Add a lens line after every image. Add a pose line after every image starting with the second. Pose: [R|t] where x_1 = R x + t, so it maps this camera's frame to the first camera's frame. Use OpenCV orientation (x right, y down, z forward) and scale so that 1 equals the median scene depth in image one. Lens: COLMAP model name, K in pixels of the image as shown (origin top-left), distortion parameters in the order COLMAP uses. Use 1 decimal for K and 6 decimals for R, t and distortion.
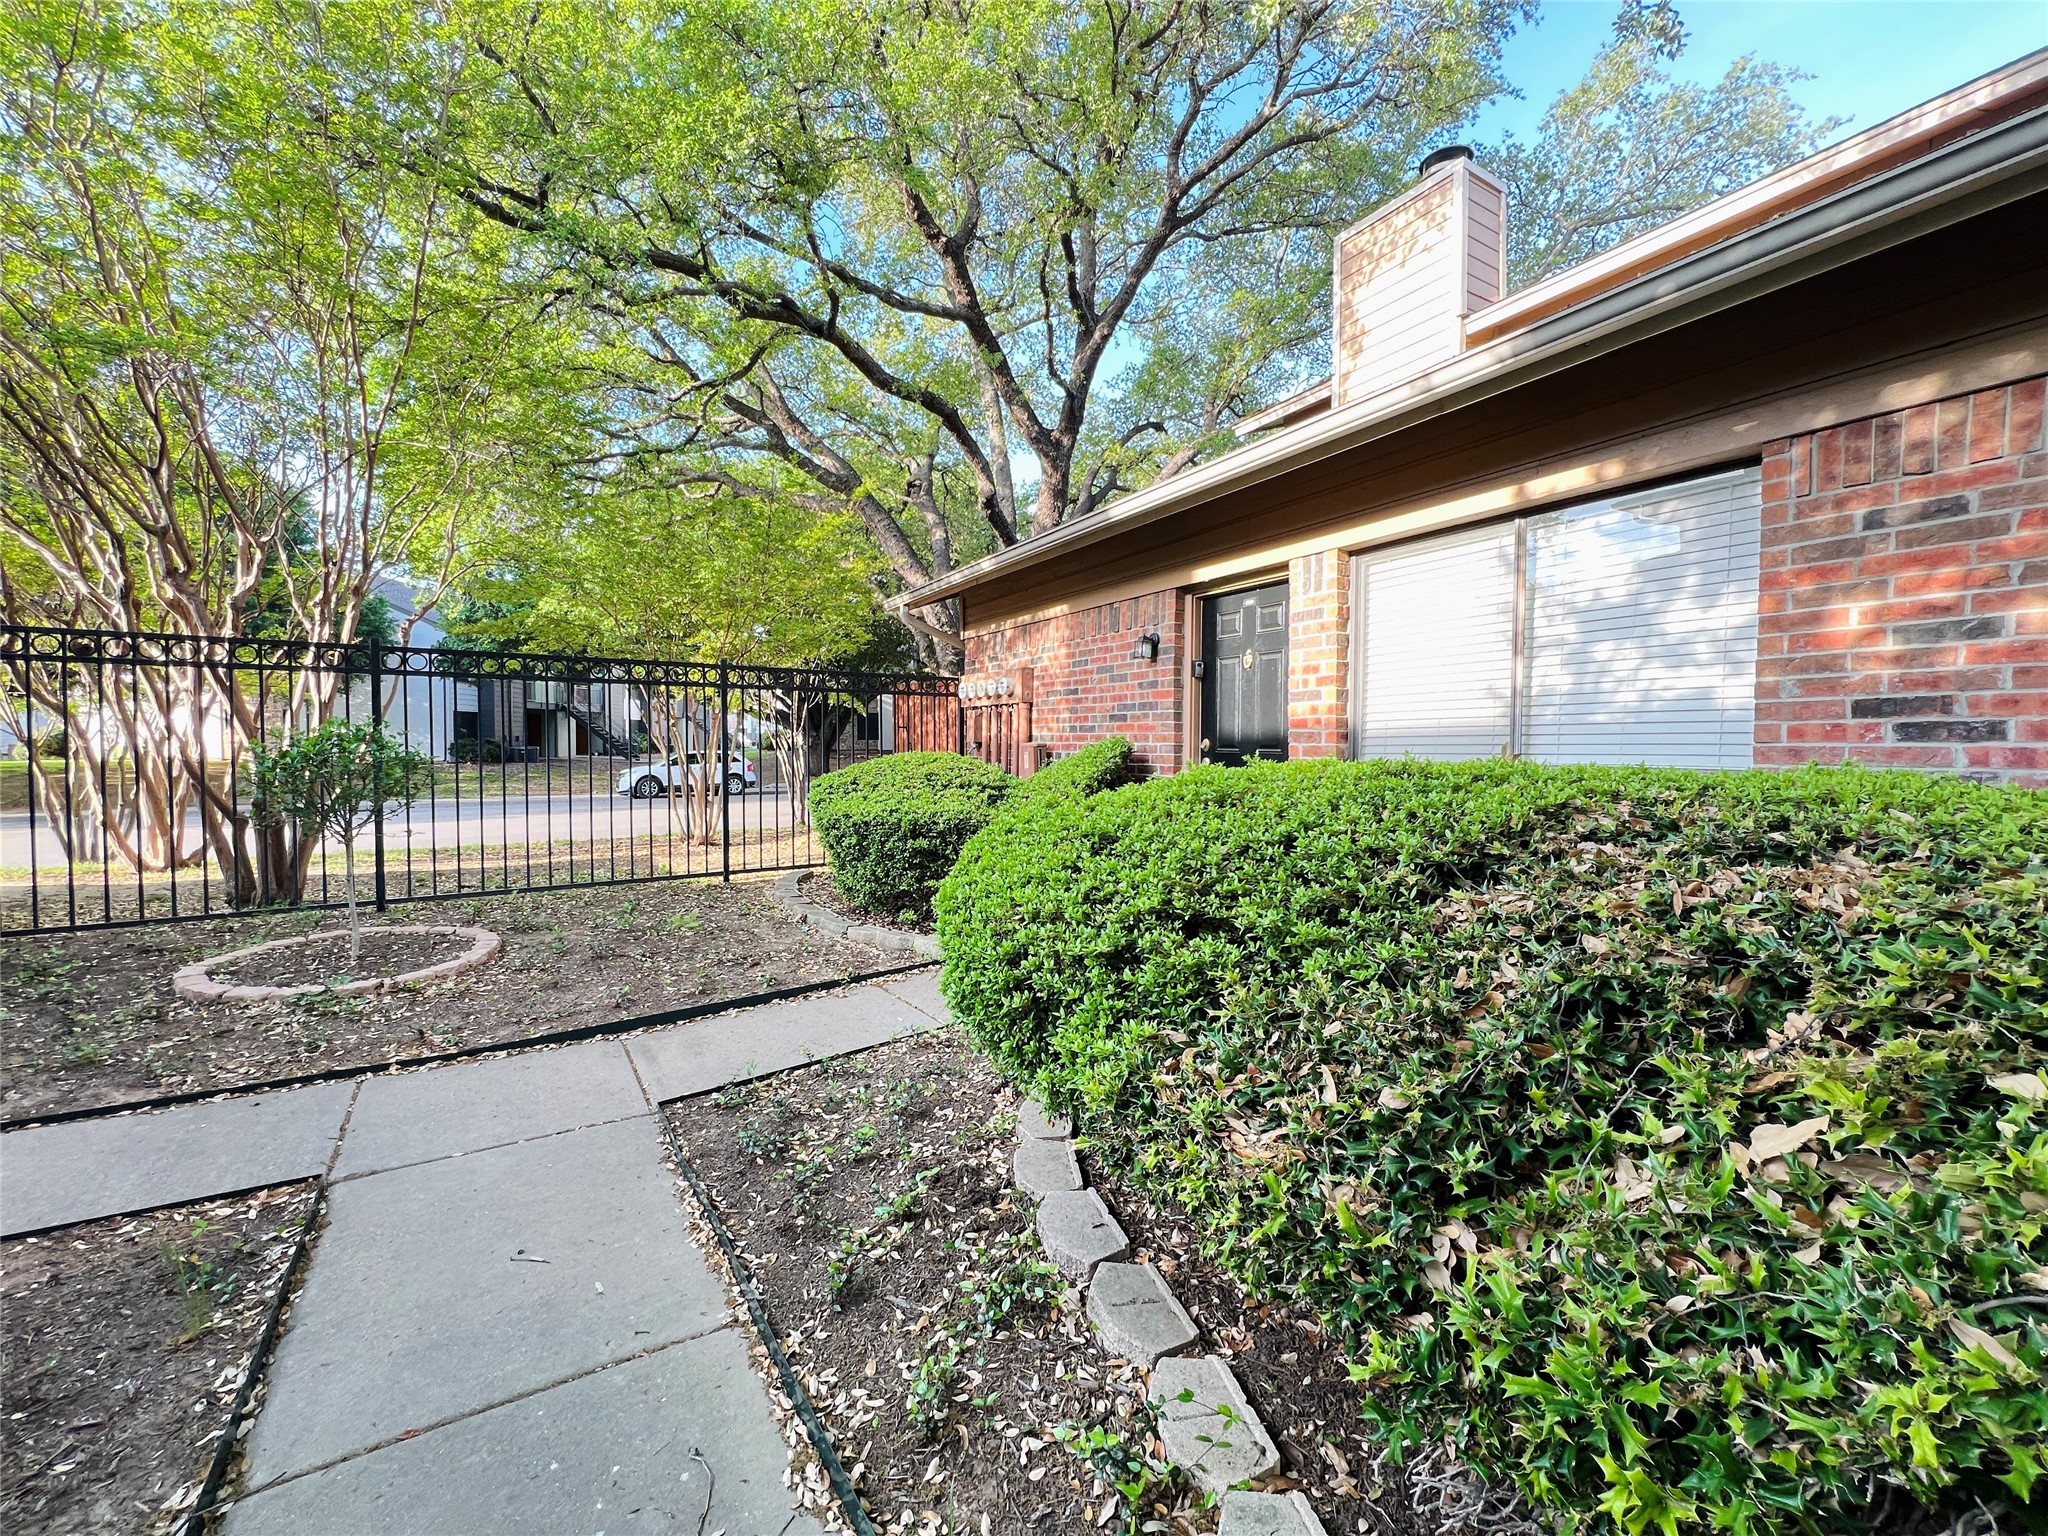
lens RADIAL K [[820.6, 0, 1029.4], [0, 820.6, 770.1], [0, 0, 1]] dist [-0.003047, 0.001081]
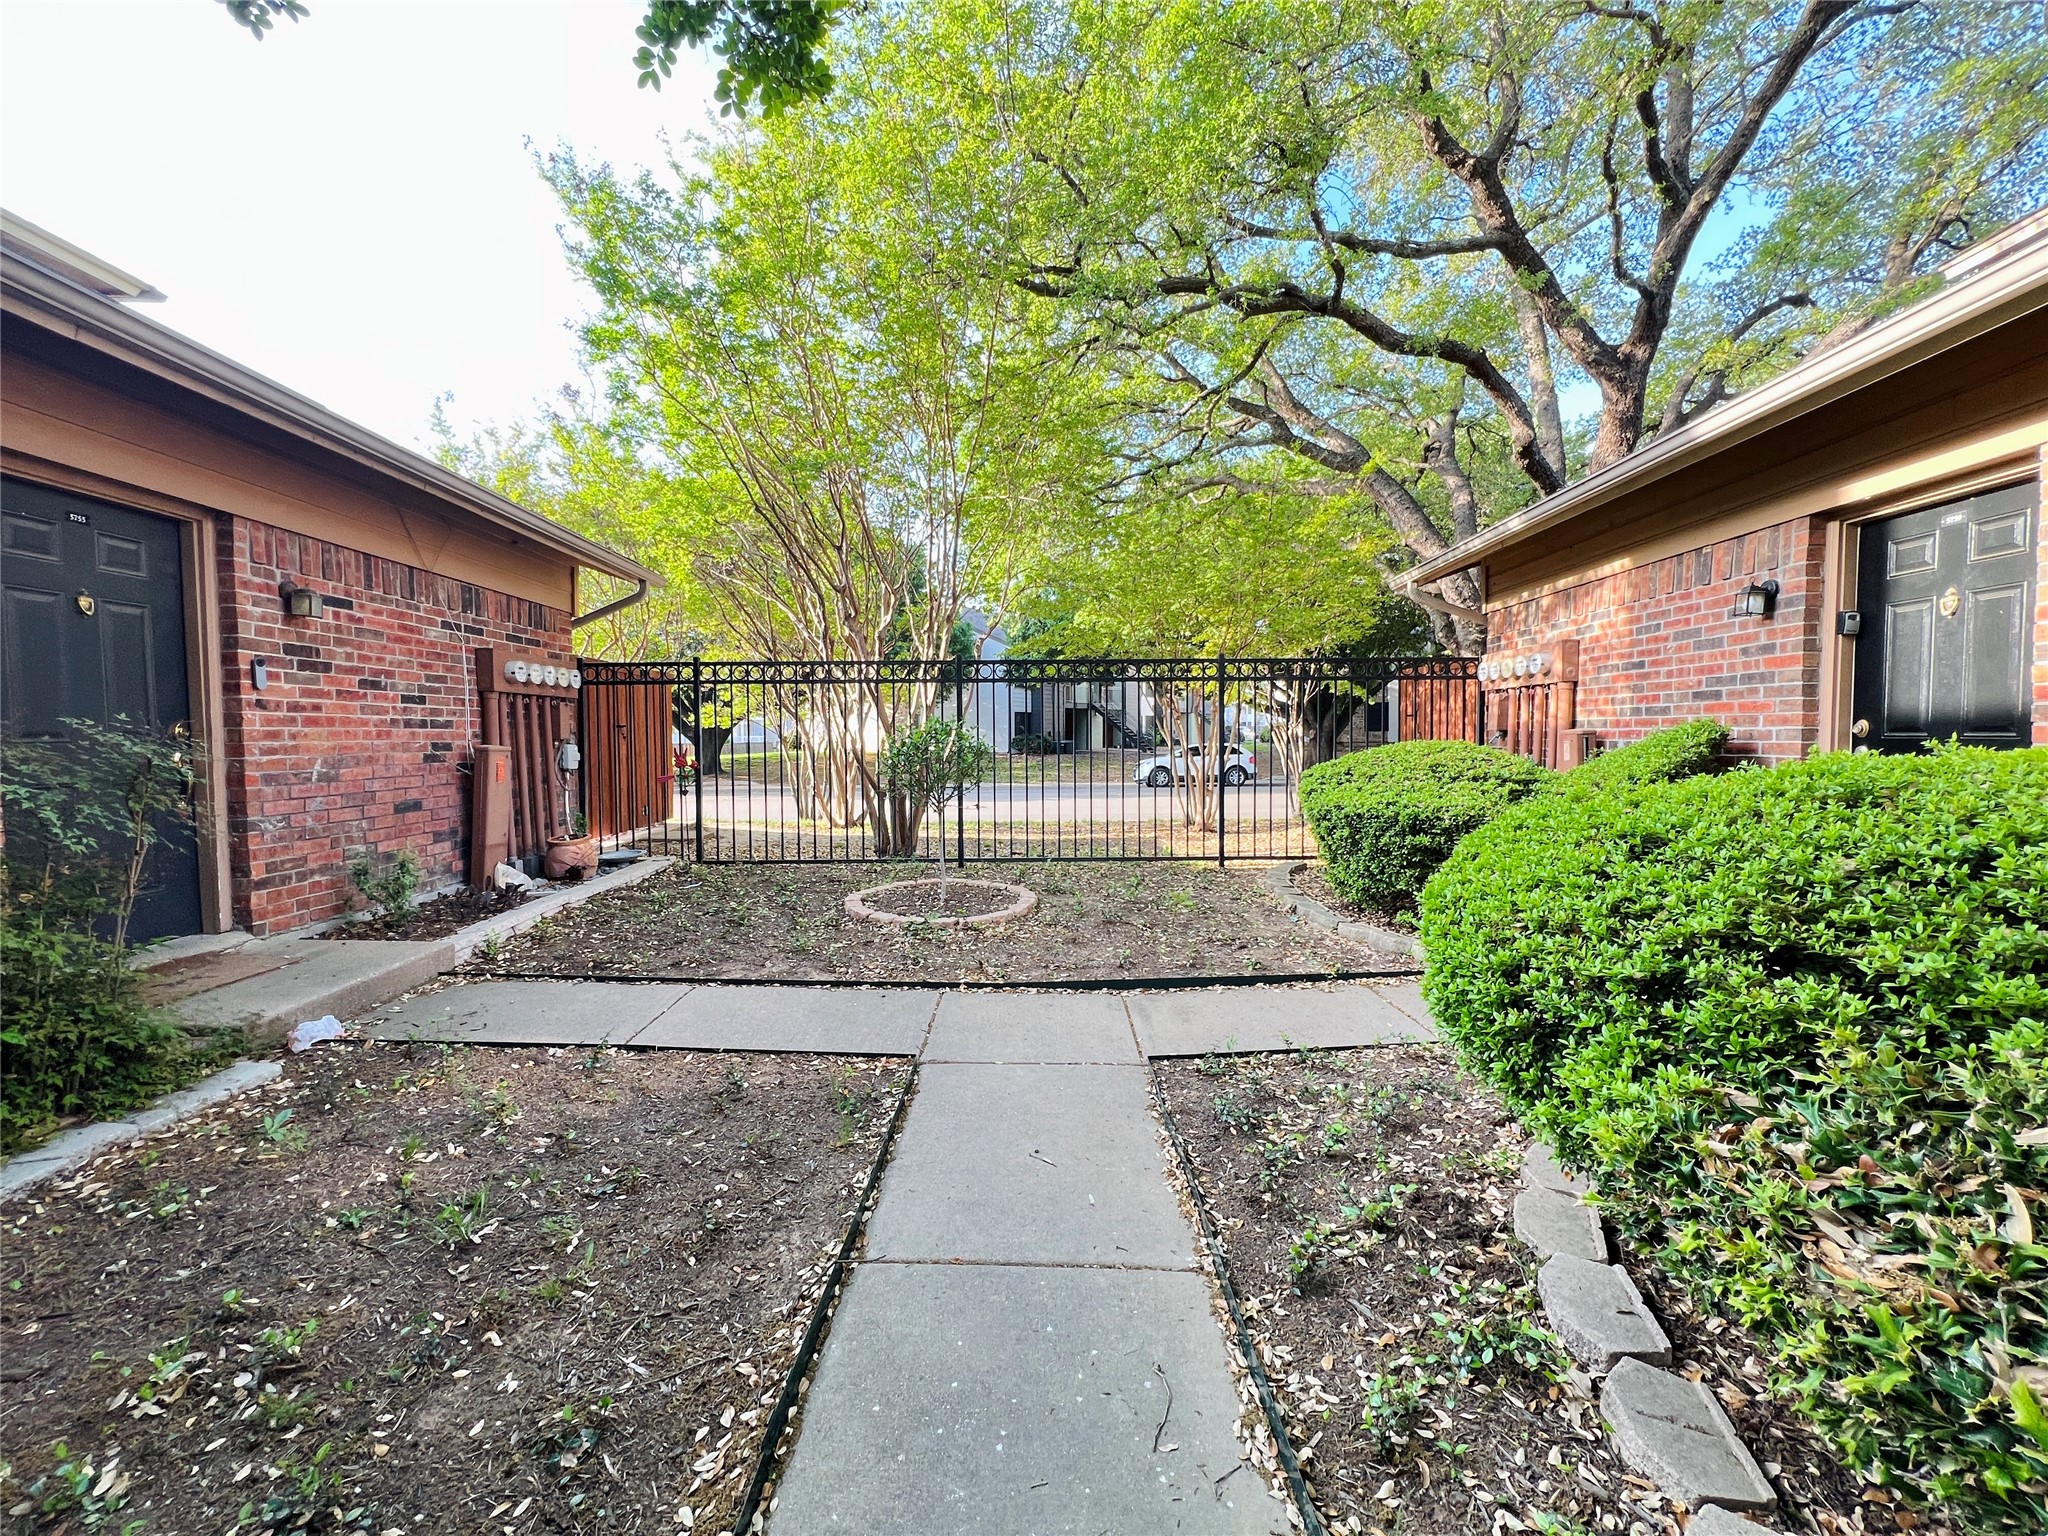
lens RADIAL K [[820.6, 0, 1028.8], [0, 820.6, 772.6], [0, 0, 1]] dist [-0.003047, 0.001081]
pose [[0.826924, 0.015409, -0.562103, 0.018324], [-0.009101, 0.999860, 0.014020, 0.005301], [0.562240, -0.006478, 0.826949, -0.002035]]
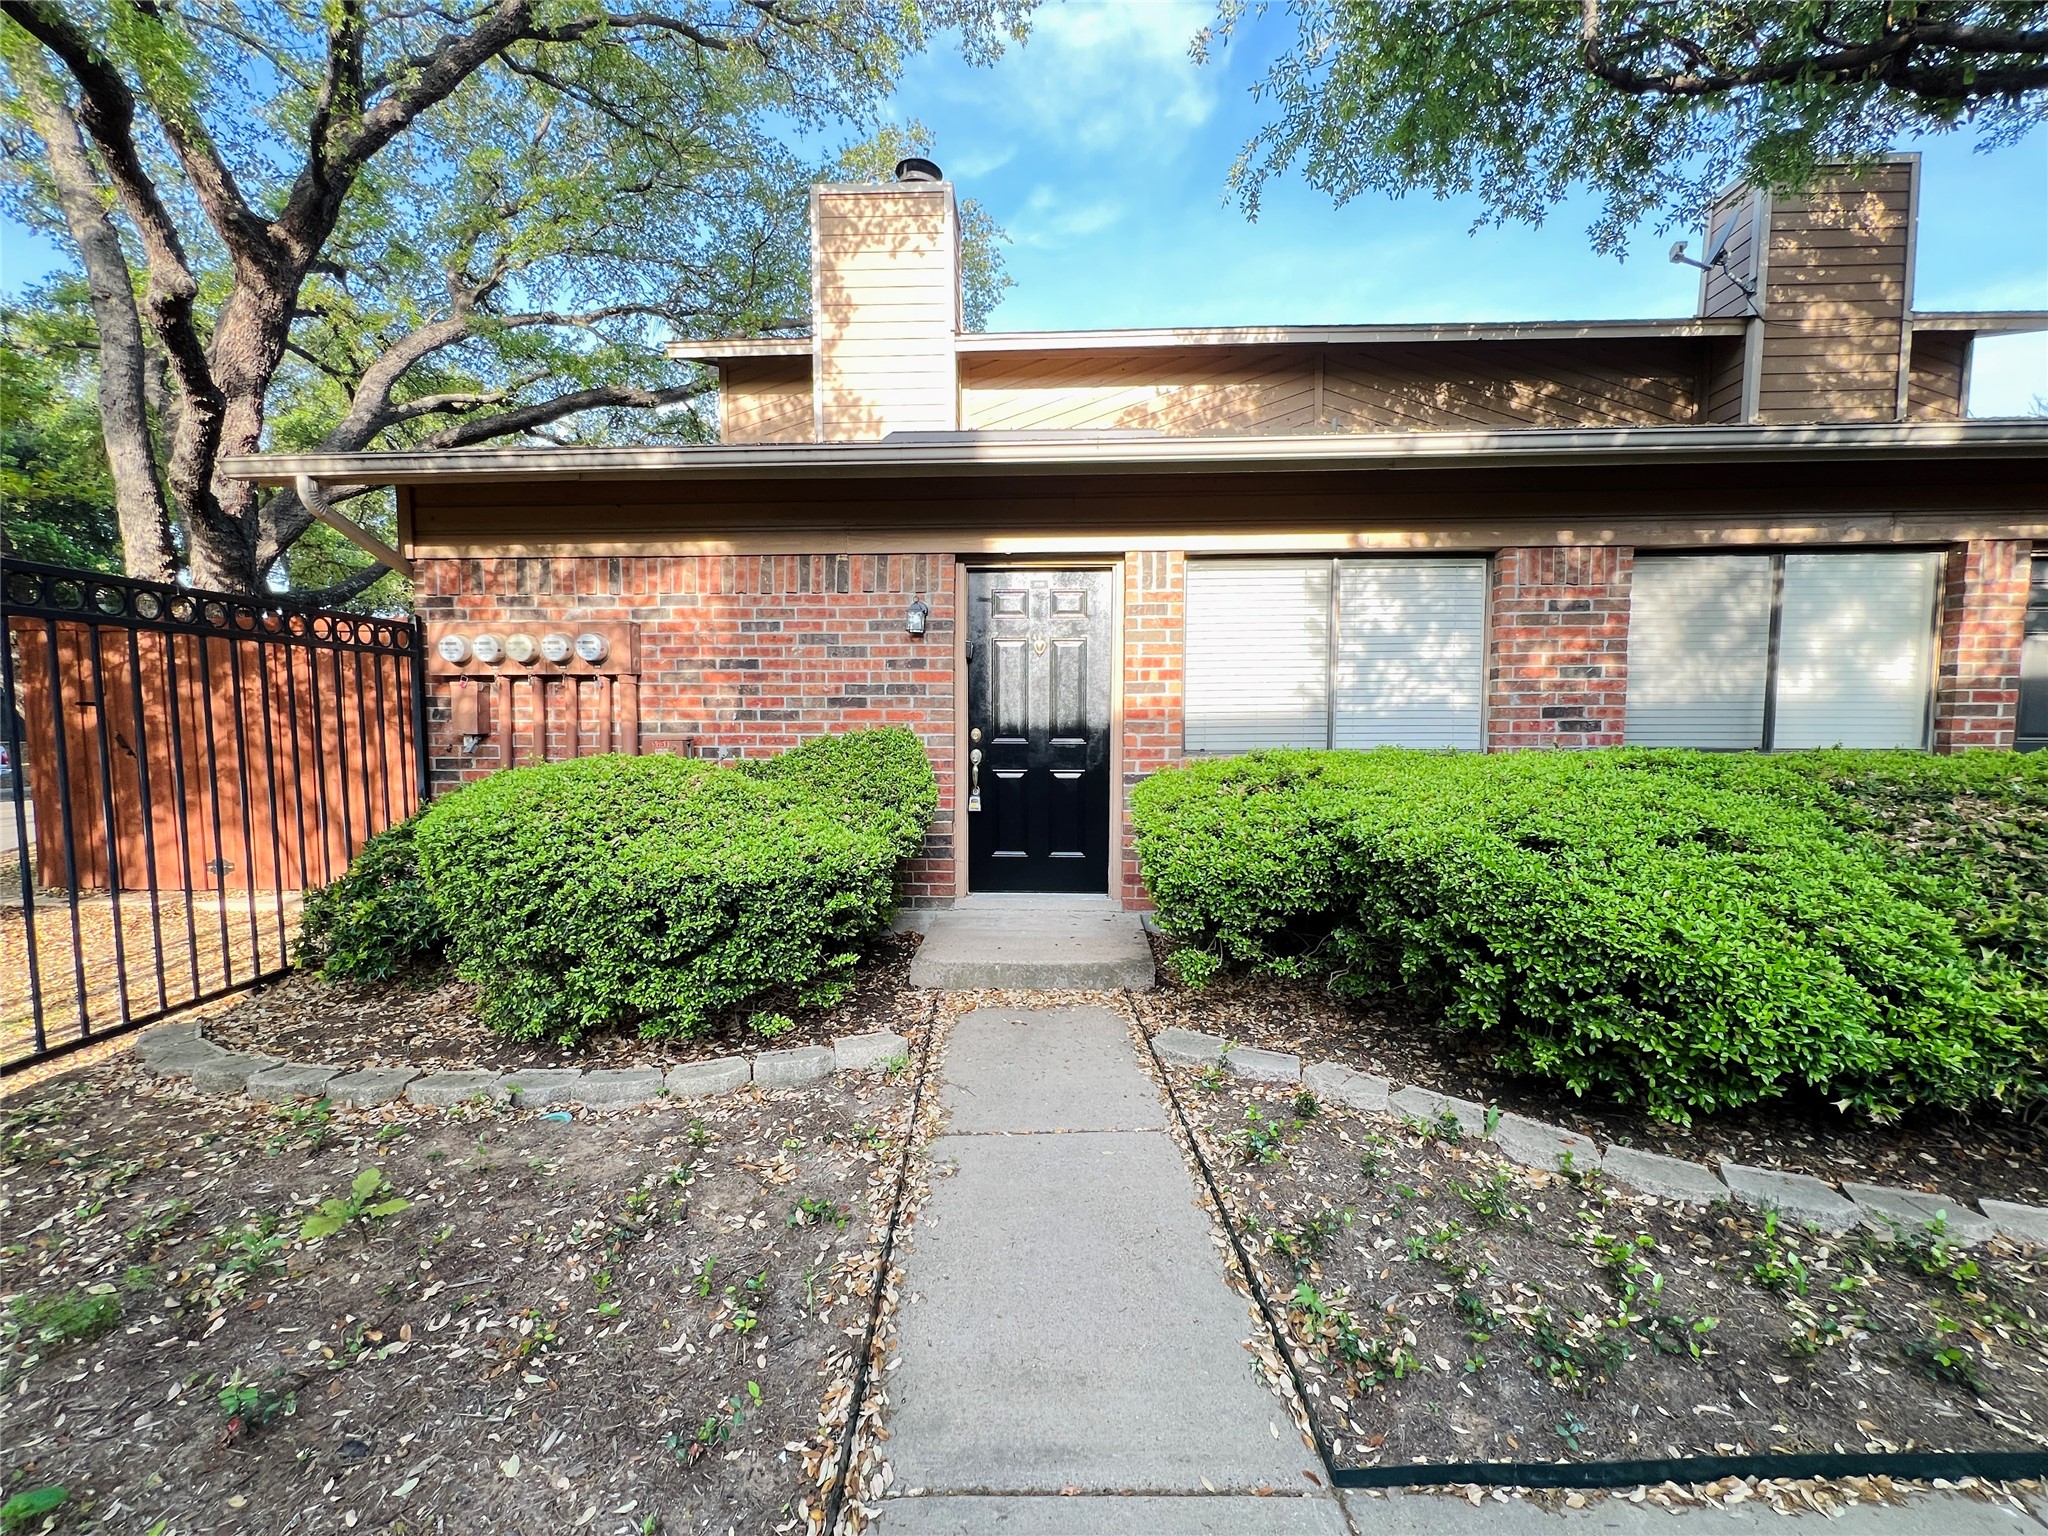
lens RADIAL K [[820.6, 0, 1023.5], [0, 820.6, 768.6], [0, 0, 1]] dist [-0.003047, 0.001081]
pose [[0.544656, -0.056066, 0.836783, -0.587980], [0.031257, 0.998427, 0.046551, -0.039545], [-0.838077, 0.000801, 0.545552, 0.537258]]
